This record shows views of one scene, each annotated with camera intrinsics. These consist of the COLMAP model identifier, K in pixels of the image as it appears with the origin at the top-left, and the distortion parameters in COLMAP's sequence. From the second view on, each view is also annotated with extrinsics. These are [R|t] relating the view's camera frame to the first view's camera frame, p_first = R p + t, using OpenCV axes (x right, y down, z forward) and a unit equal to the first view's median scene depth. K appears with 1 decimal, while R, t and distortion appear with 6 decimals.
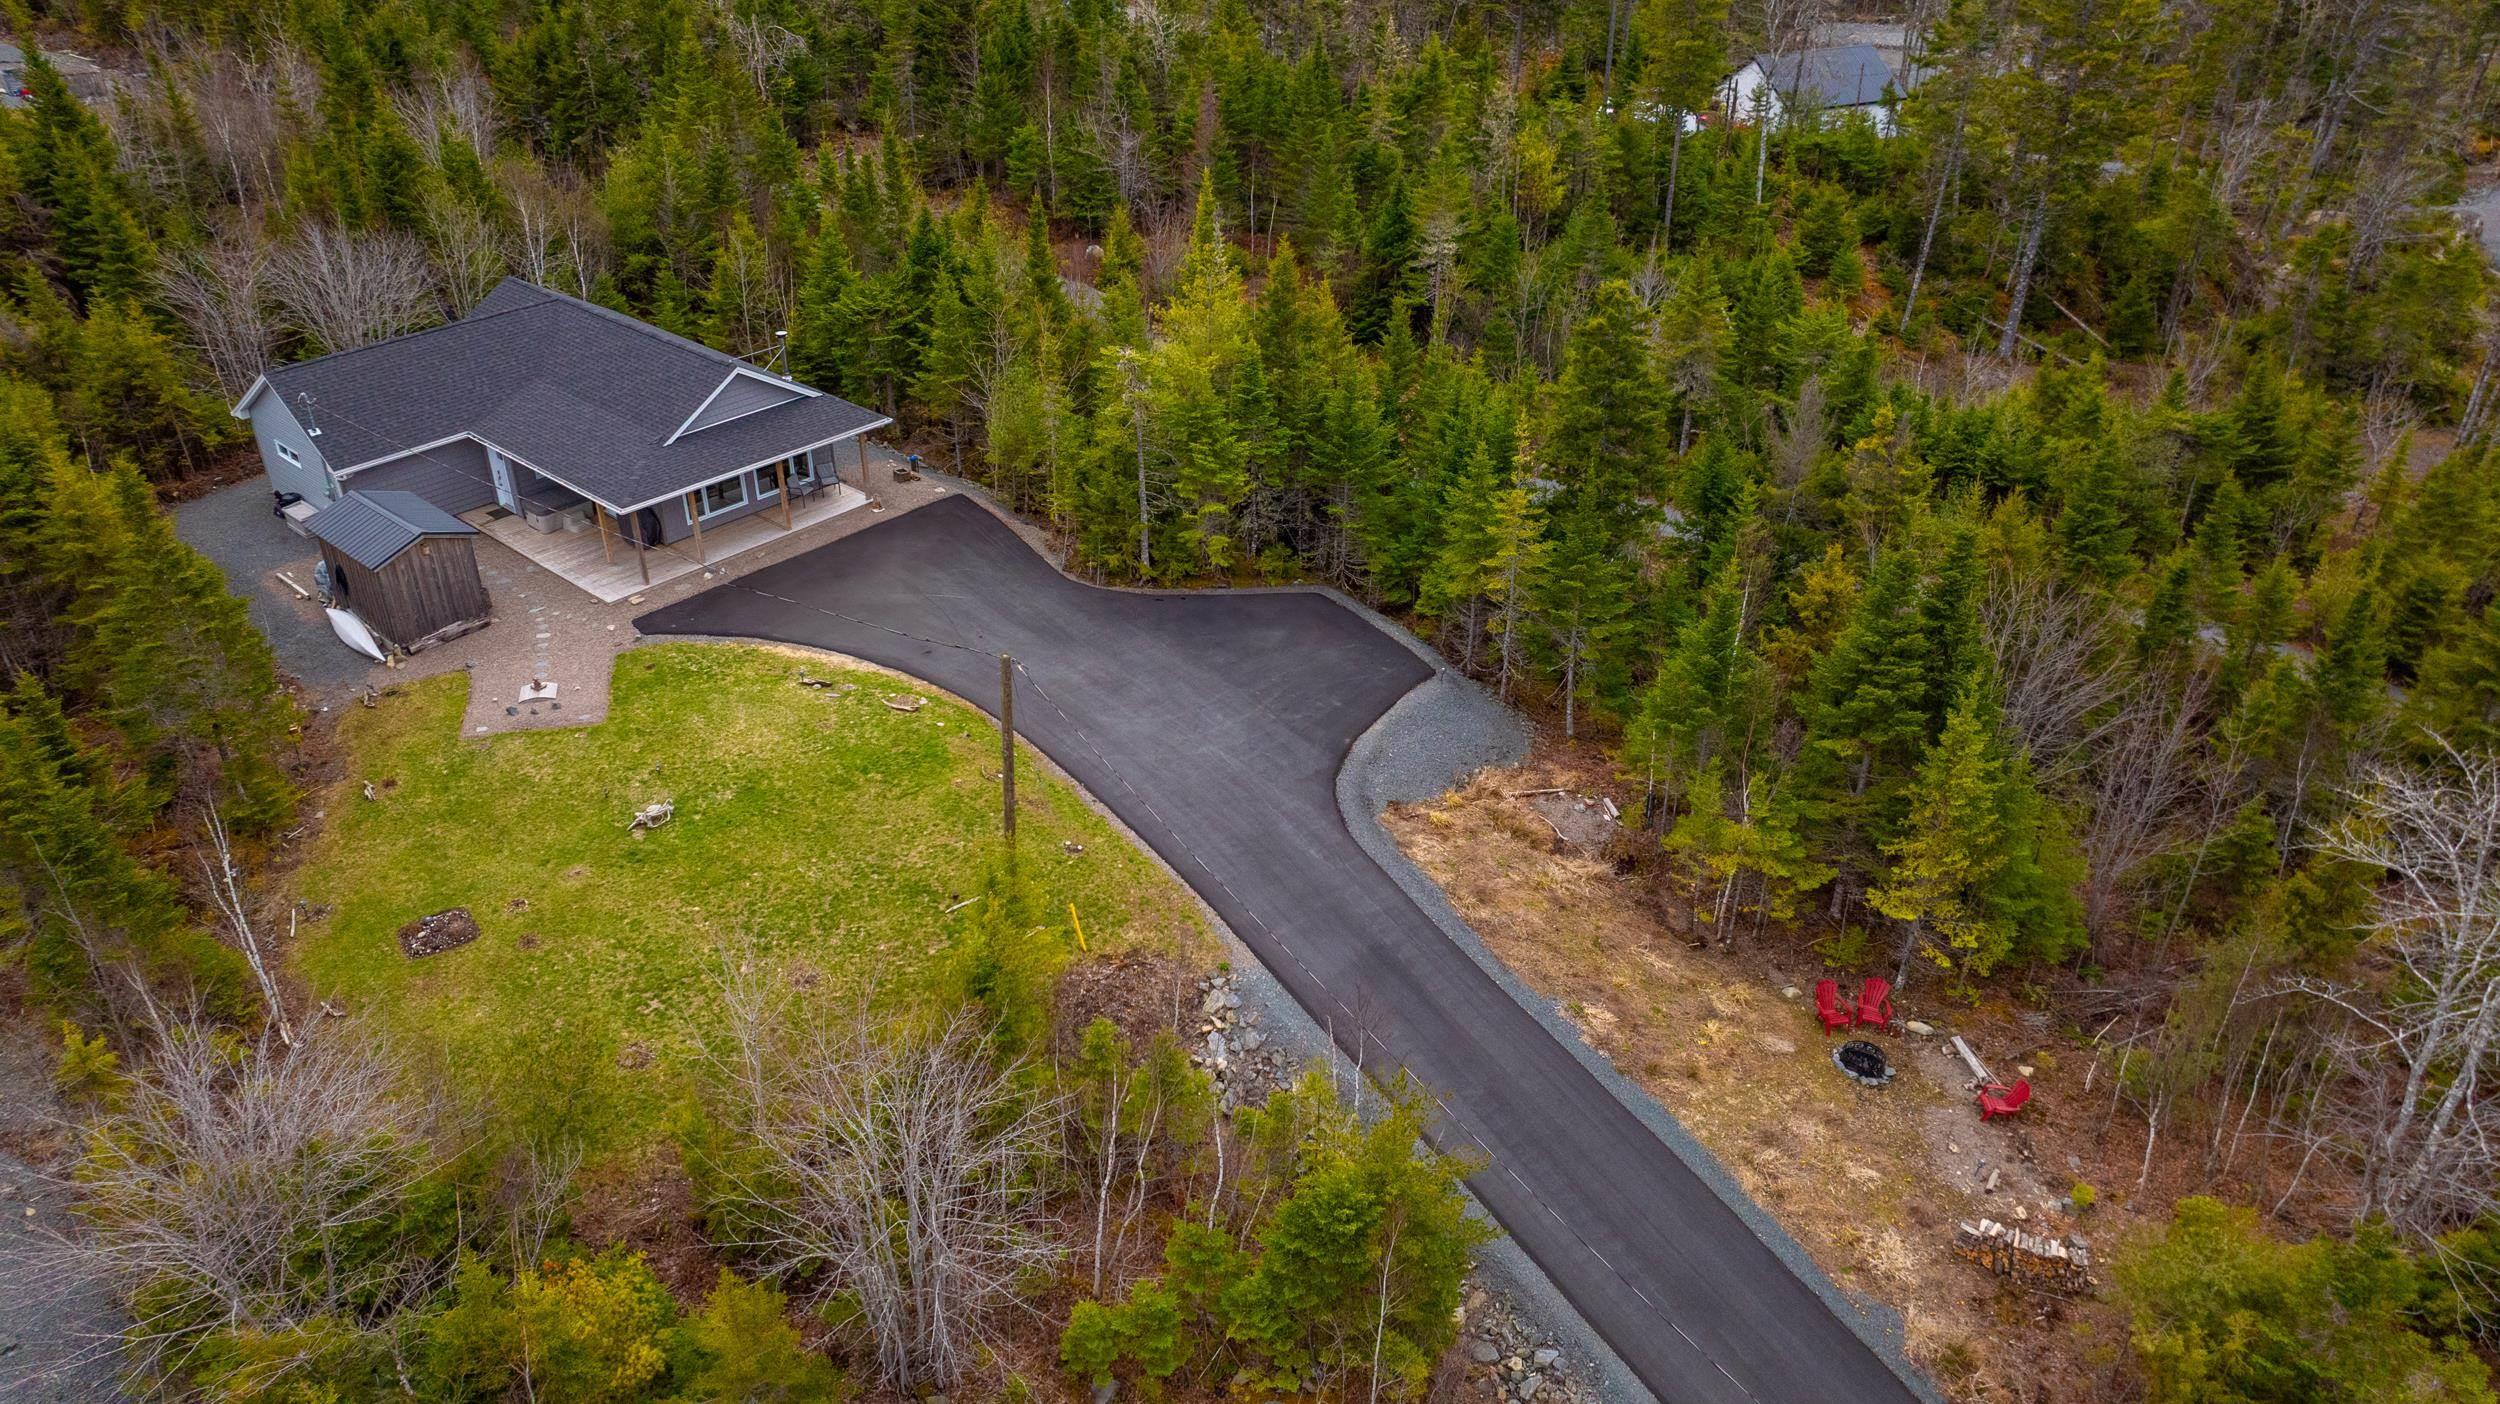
lens RADIAL K [[1789.9, 0, 1253.8], [0, 1789.9, 695.6], [0, 0, 1]] dist [-0.020206, 0.005474]
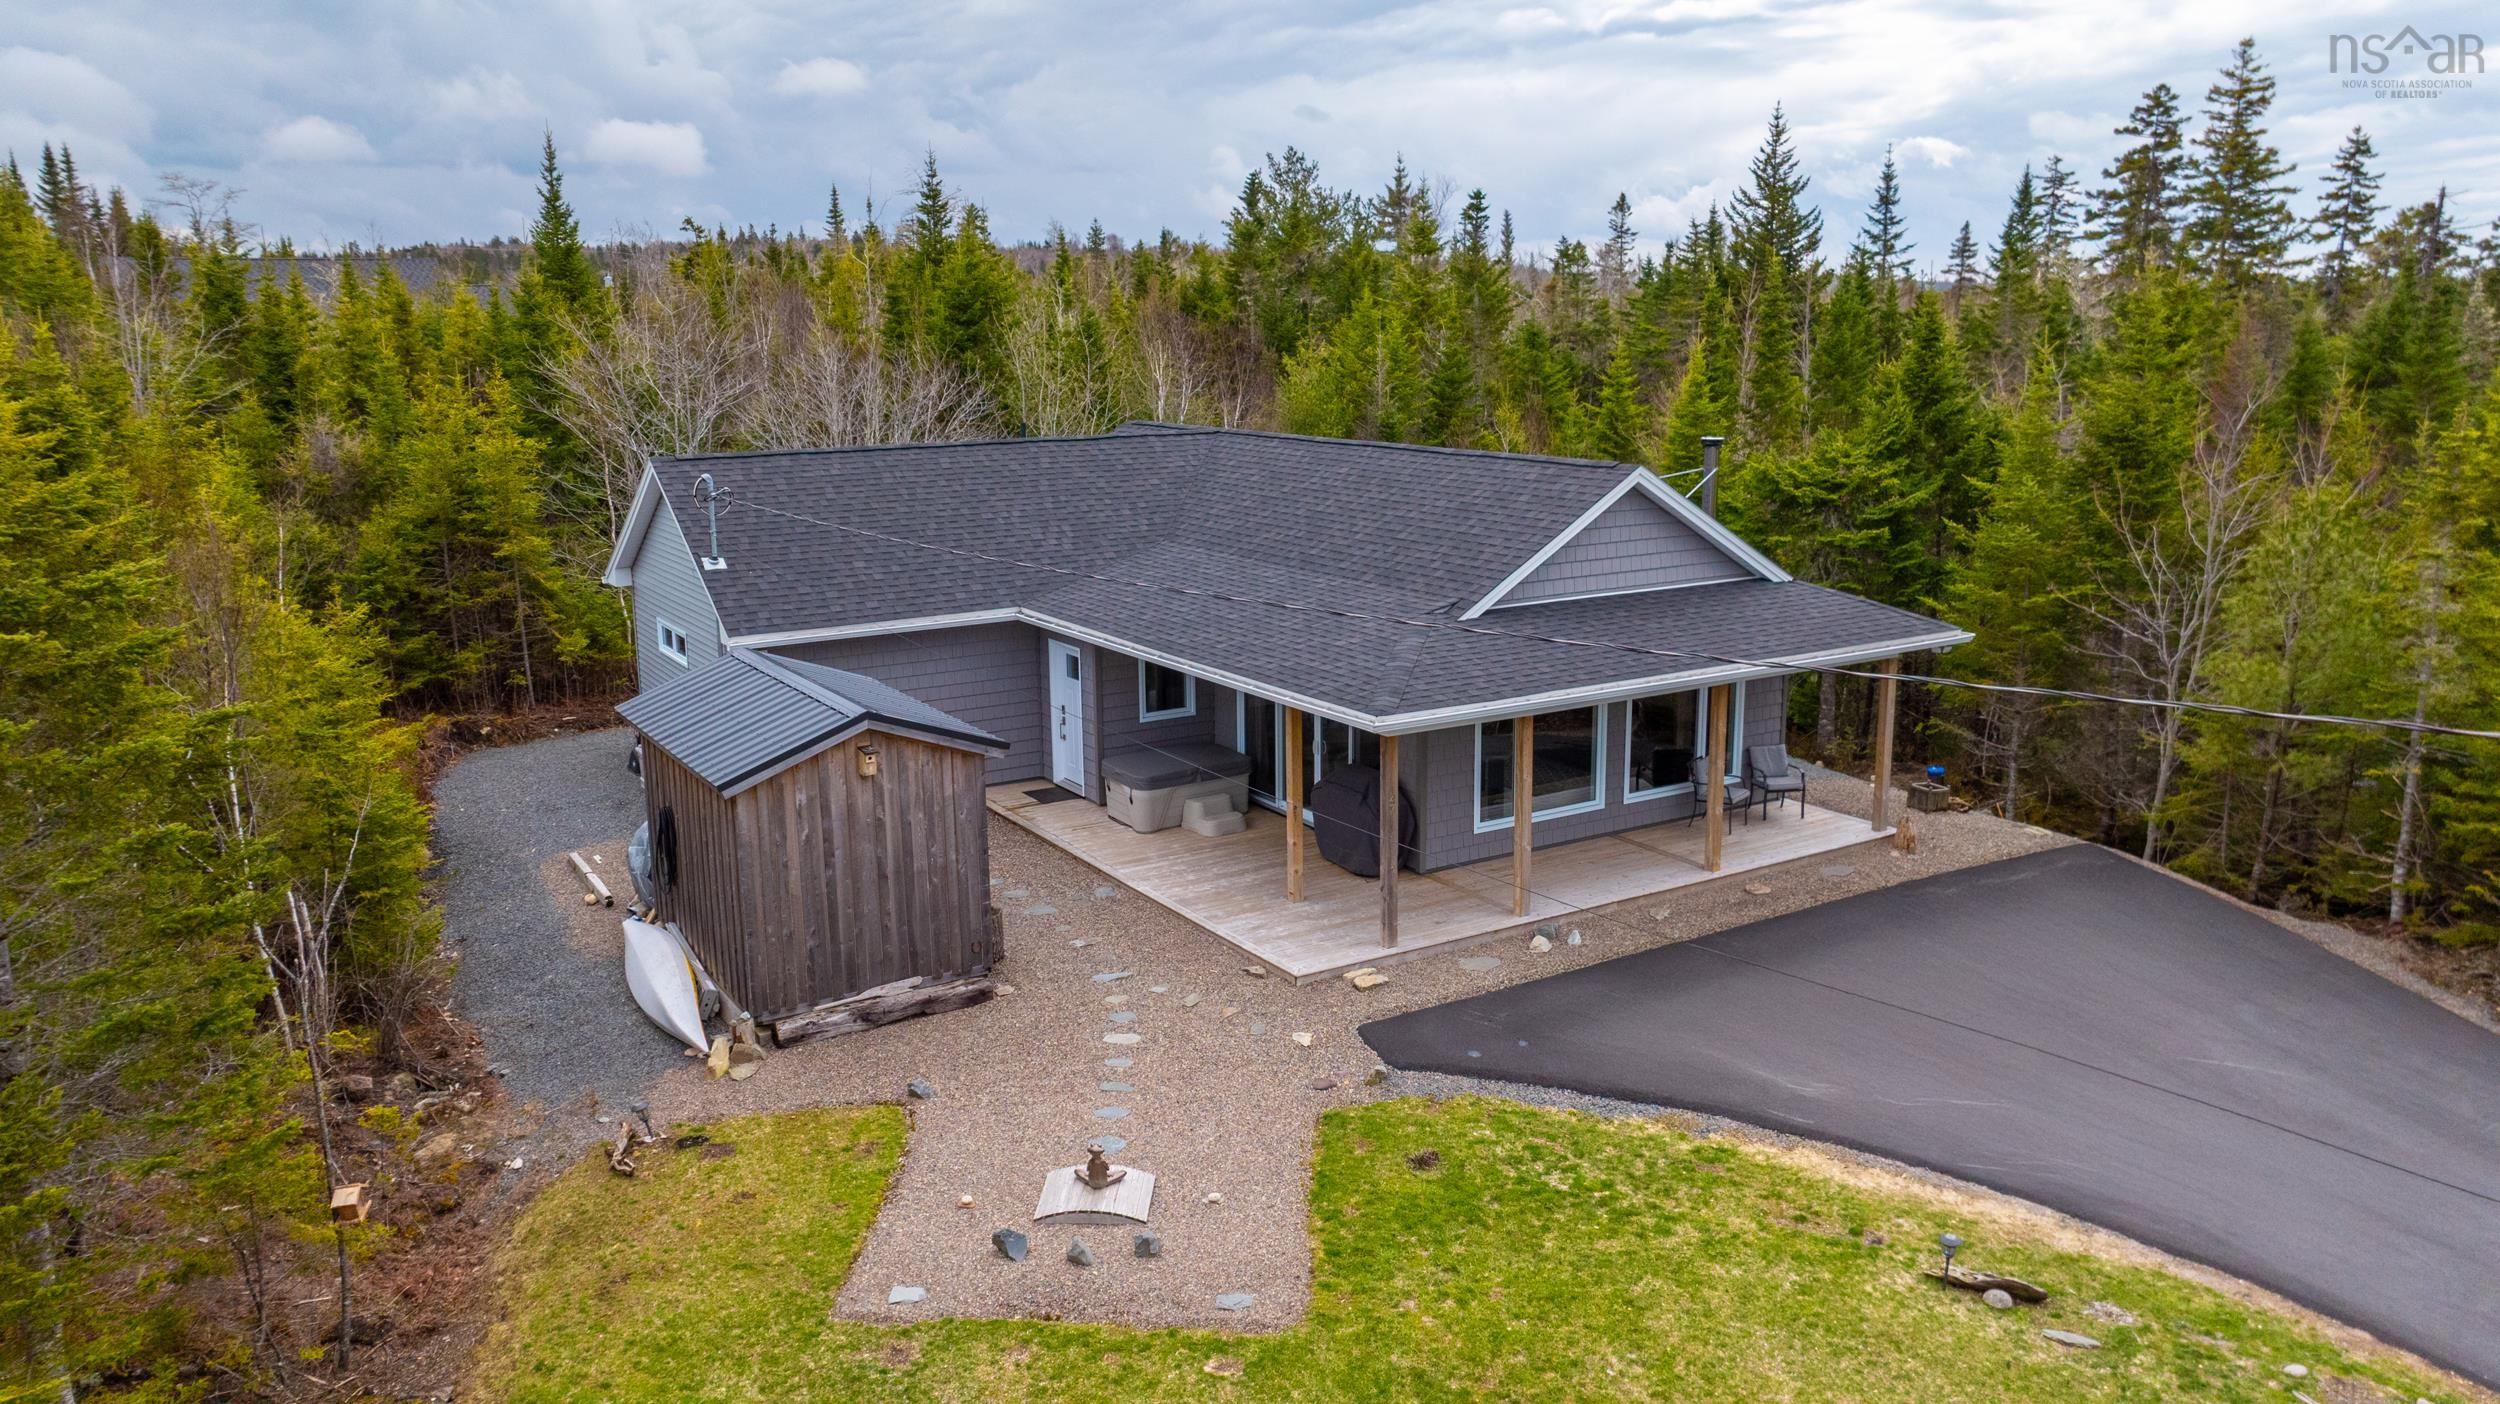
lens RADIAL K [[1789.9, 0, 1244.0], [0, 1789.9, 698.8], [0, 0, 1]] dist [-0.020206, 0.005474]
pose [[0.958186, 0.049531, -0.281828, -0.273979], [-0.135302, 0.946272, -0.293705, 0.004128], [0.252138, 0.319556, 0.913406, 0.649019]]
